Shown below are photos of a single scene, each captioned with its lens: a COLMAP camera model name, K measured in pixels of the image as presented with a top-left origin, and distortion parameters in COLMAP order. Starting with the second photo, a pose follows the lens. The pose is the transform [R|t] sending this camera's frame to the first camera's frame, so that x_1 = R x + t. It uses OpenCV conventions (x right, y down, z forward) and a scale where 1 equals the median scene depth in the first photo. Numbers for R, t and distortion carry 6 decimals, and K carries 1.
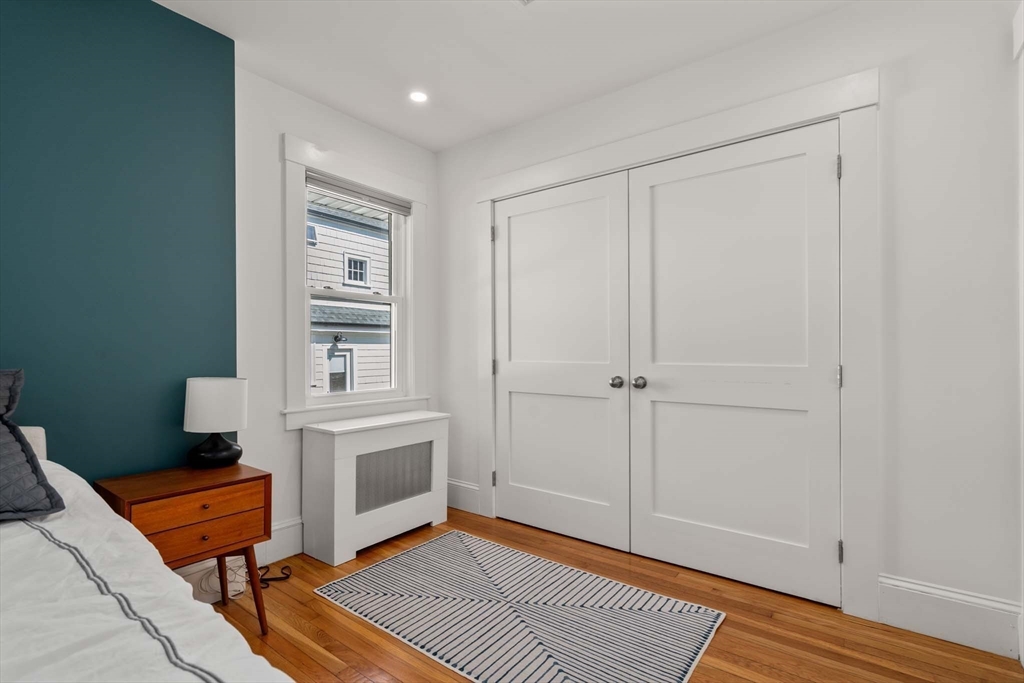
lens RADIAL K [[470.9, 0, 515.9], [0, 470.9, 345.3], [0, 0, 1]] dist [-0.012345, 0.002373]
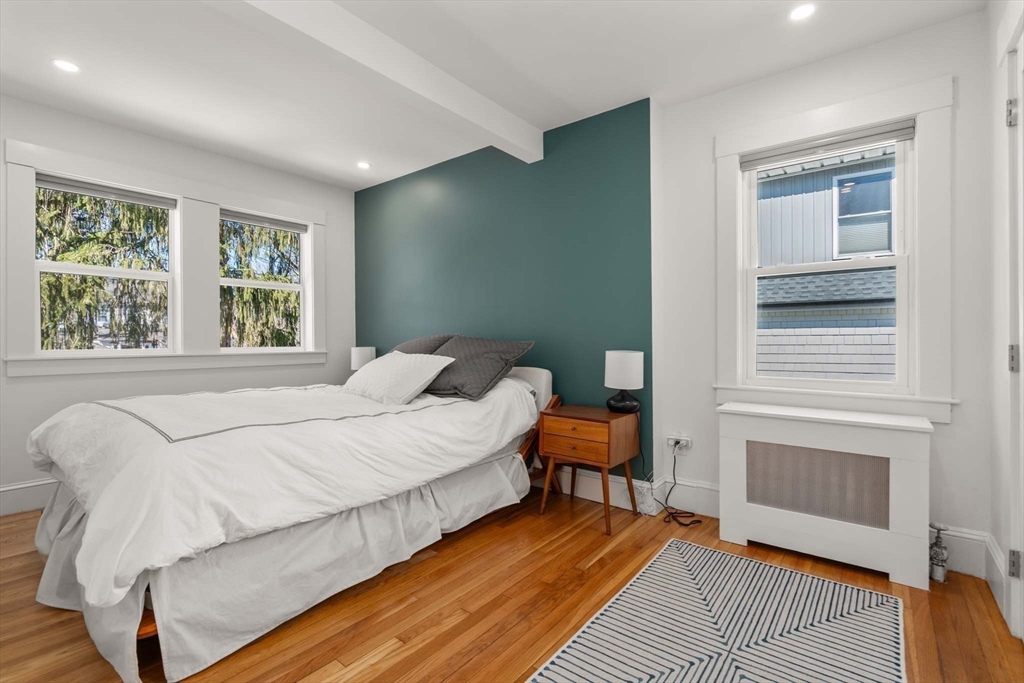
lens RADIAL K [[470.9, 0, 513.0], [0, 470.9, 335.6], [0, 0, 1]] dist [-0.012345, 0.002373]
pose [[-0.023509, -0.000945, -0.999723, 0.631824], [0.014582, 0.999893, -0.001288, 0.014815], [0.999617, -0.014608, -0.023493, 0.547978]]
